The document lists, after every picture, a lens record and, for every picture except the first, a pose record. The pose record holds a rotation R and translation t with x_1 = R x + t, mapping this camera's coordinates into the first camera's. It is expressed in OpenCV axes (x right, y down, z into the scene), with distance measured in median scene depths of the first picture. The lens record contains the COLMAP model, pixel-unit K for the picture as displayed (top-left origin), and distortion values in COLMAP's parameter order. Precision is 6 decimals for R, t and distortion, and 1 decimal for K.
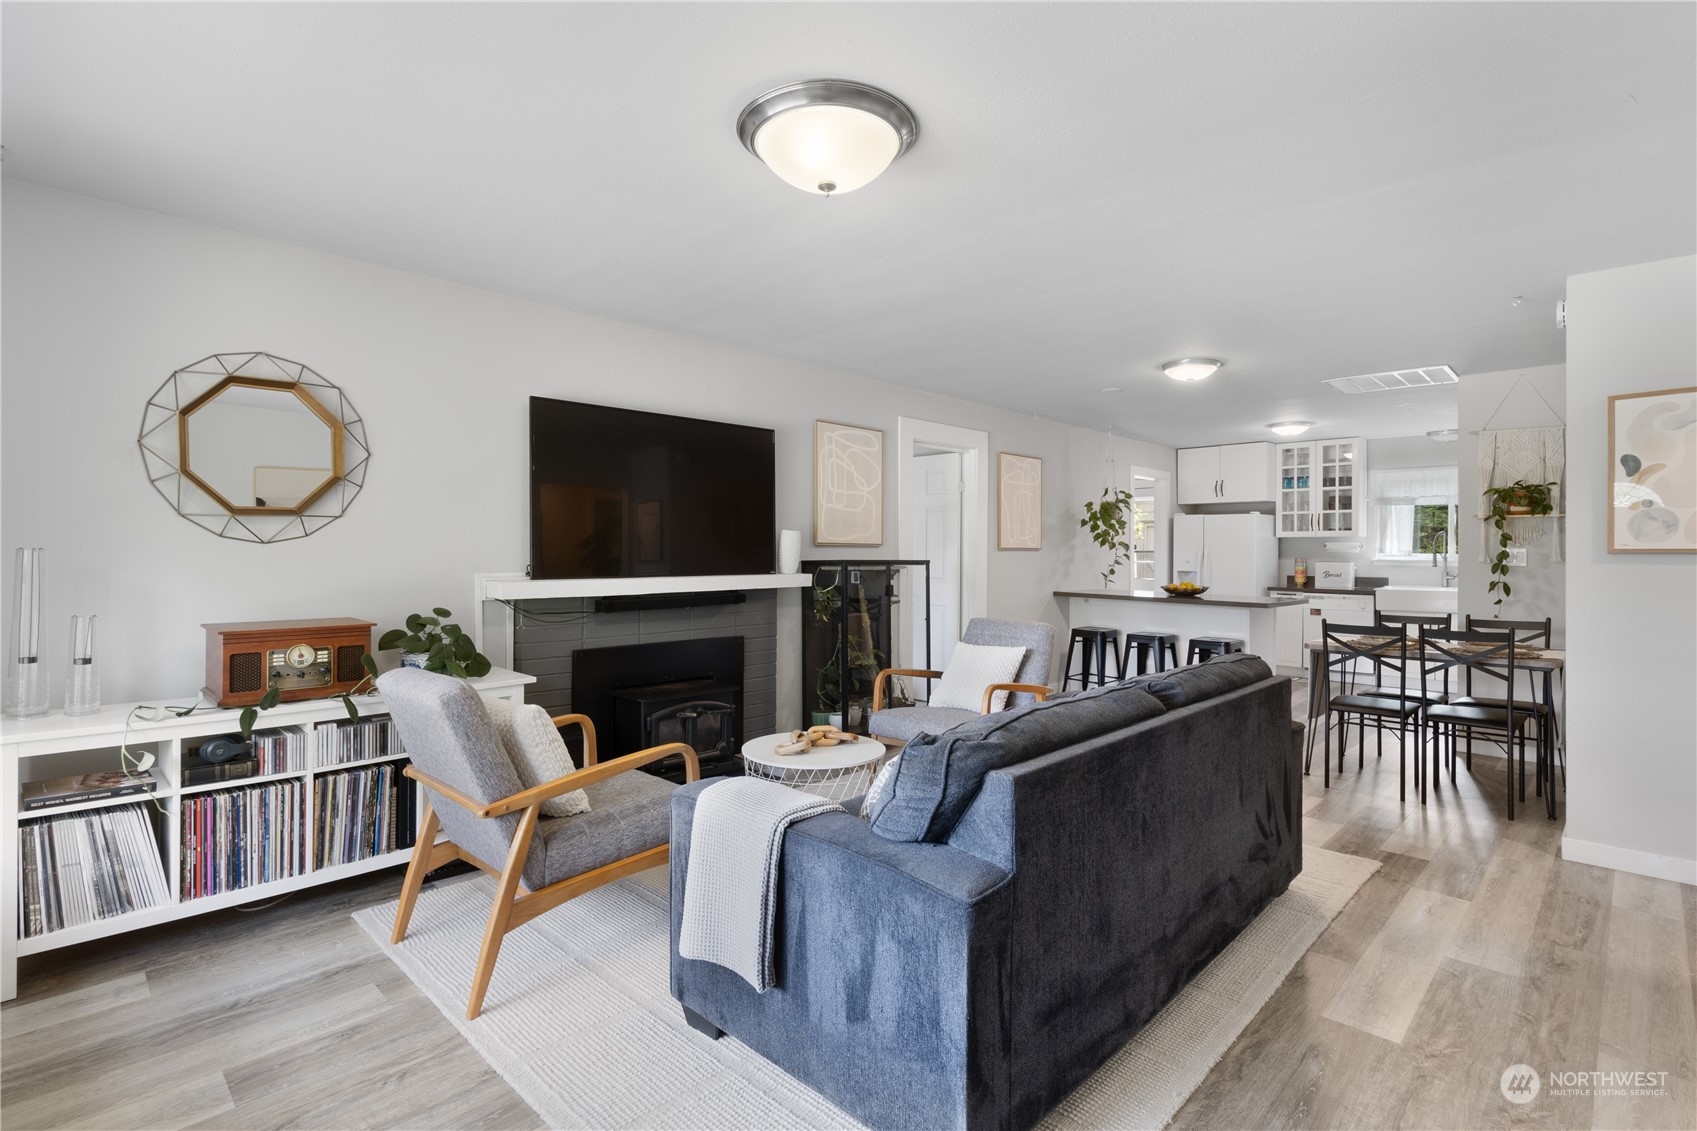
lens RADIAL K [[795.9, 0, 847.1], [0, 795.9, 550.9], [0, 0, 1]] dist [0.000704, -0.000071]
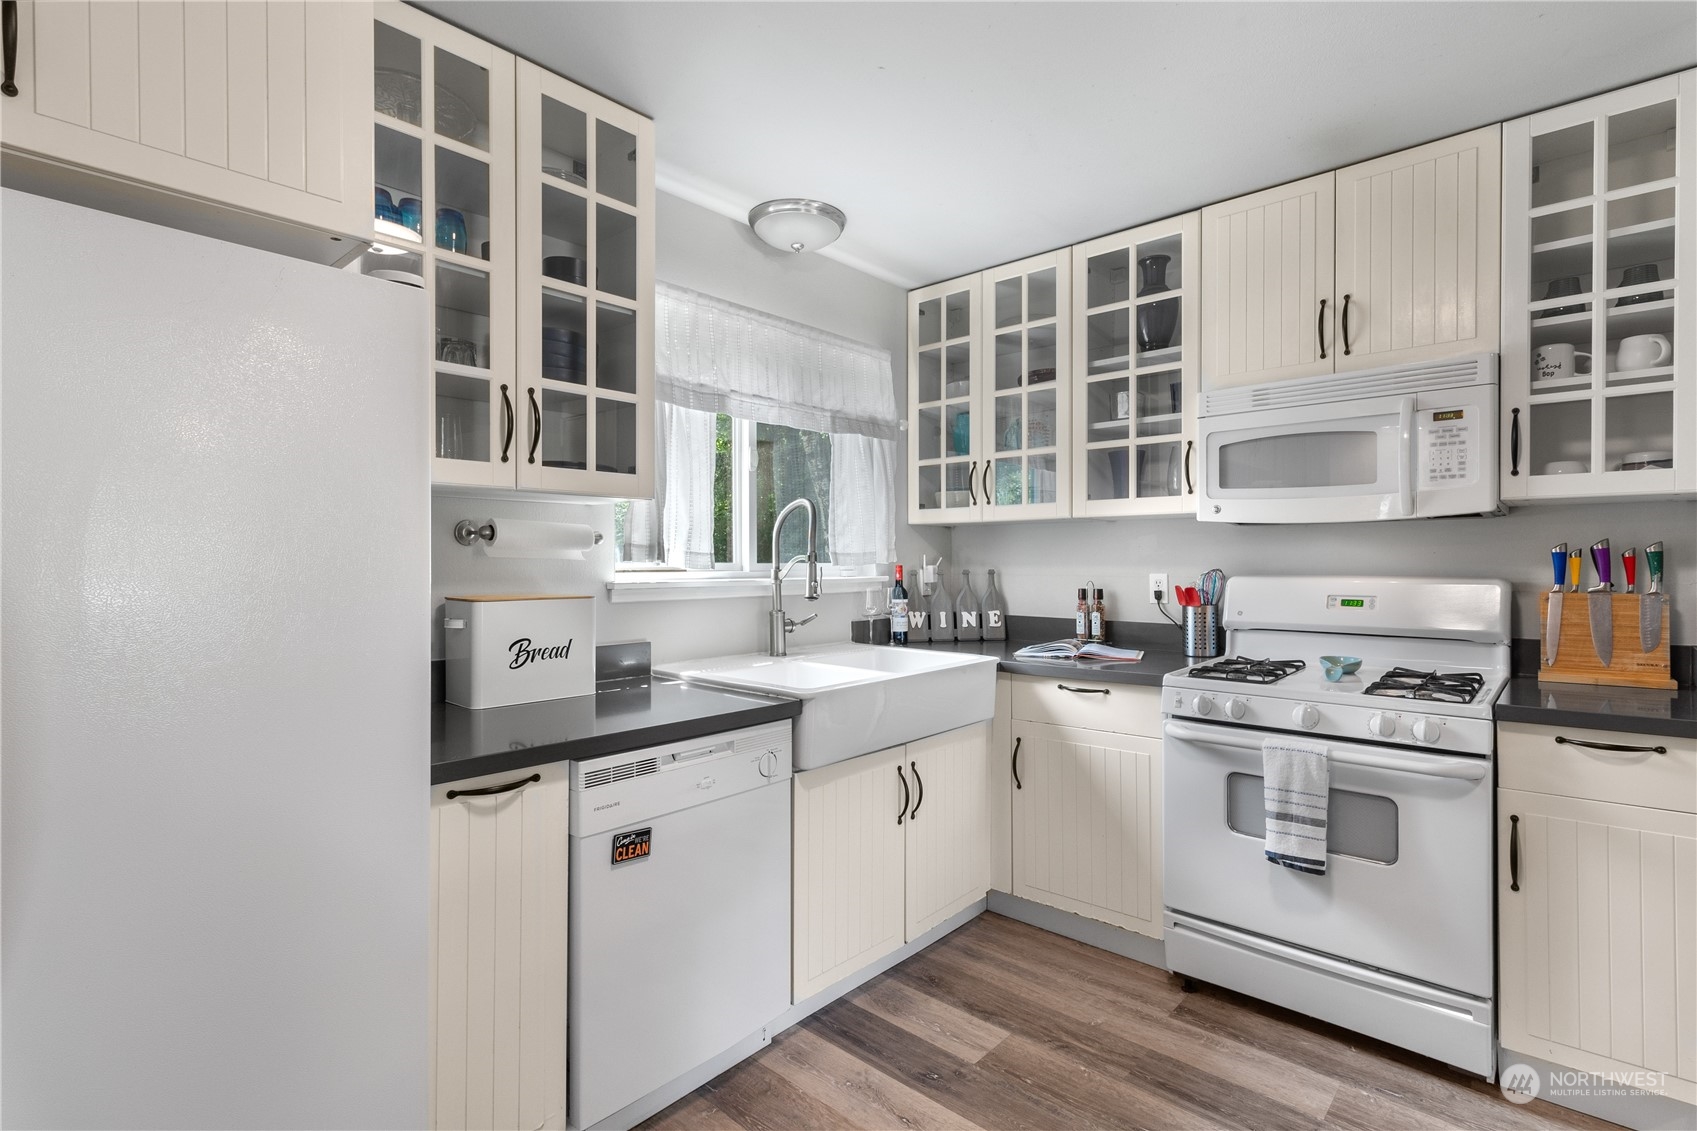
lens RADIAL K [[814.3, 0, 848.5], [0, 814.3, 565.5], [0, 0, 1]] dist [0.002633, 0.000801]
pose [[-0.036033, -0.007235, 0.999324, 0.359023], [0.002876, 0.999969, 0.007343, 0.002134], [-0.999346, 0.003139, -0.036011, 0.919473]]
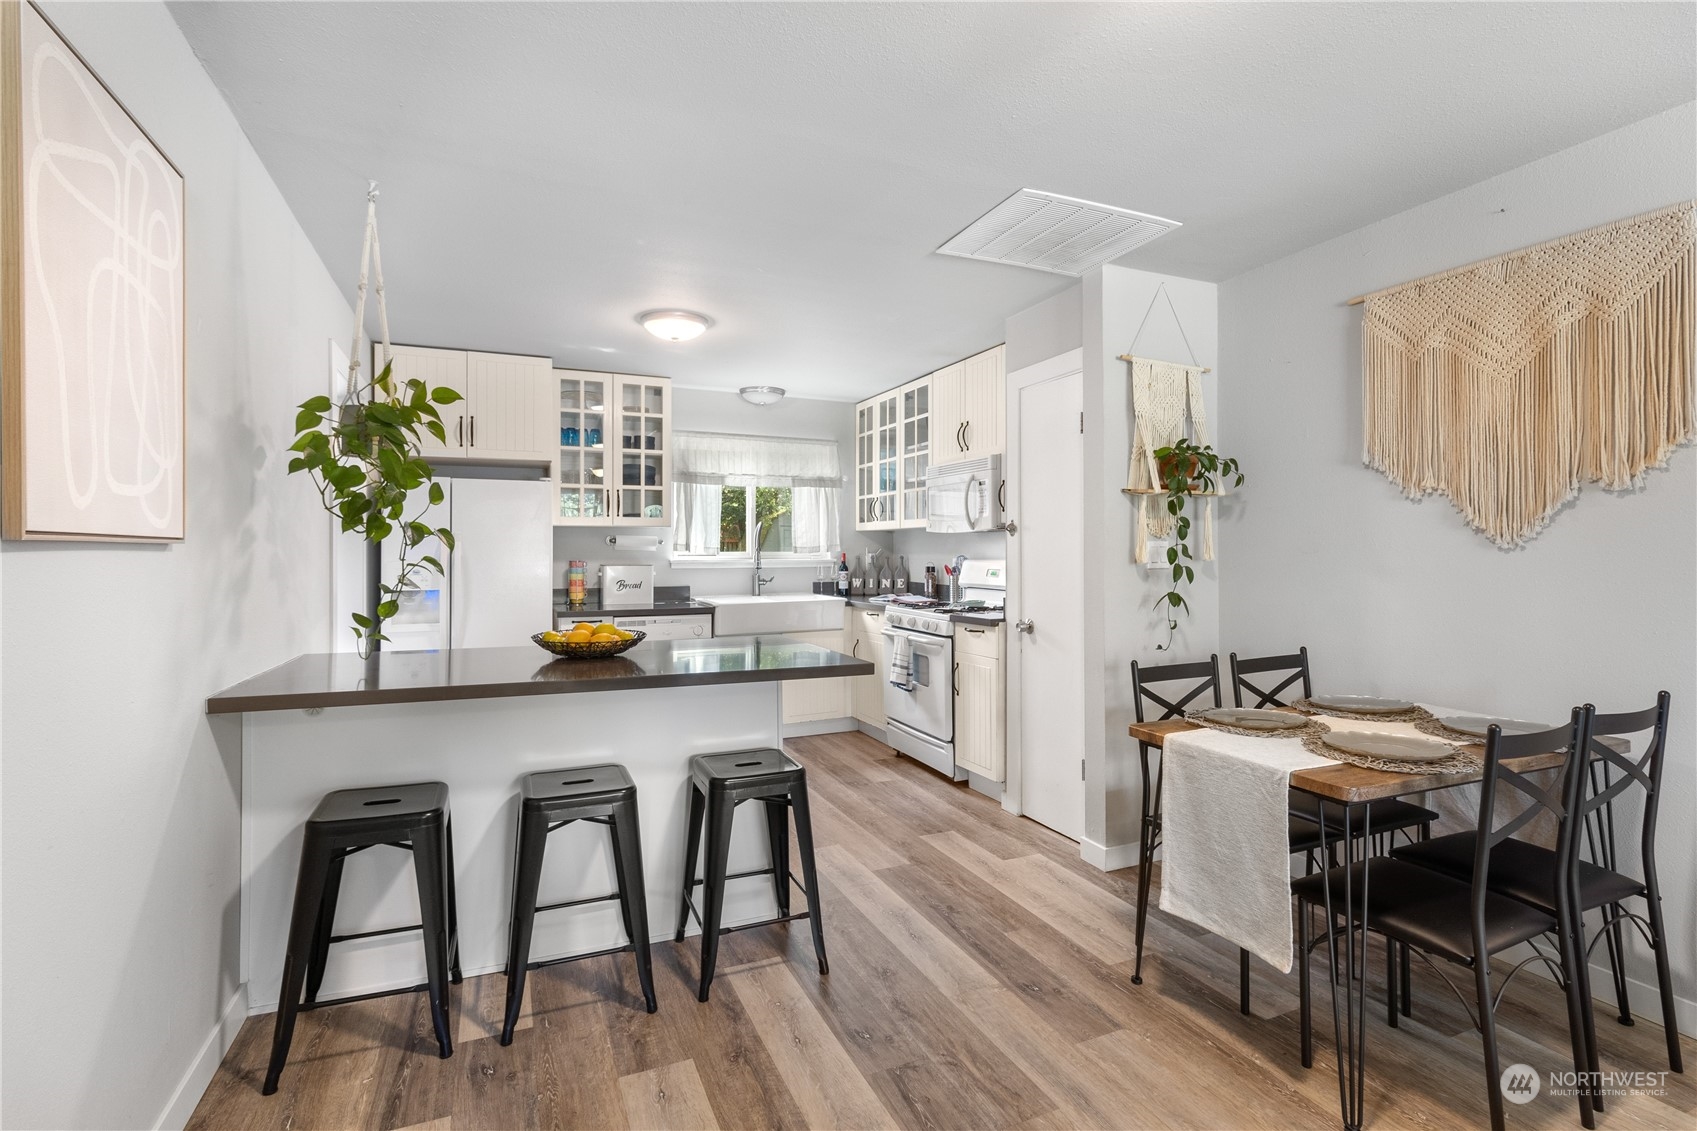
lens RADIAL K [[795.9, 0, 847.1], [0, 795.9, 550.9], [0, 0, 1]] dist [0.000704, -0.000071]
pose [[0.375464, -0.004441, 0.926826, 0.075551], [0.002764, 0.999989, 0.003672, 0.000112], [-0.926833, 0.001183, 0.375472, 0.595080]]
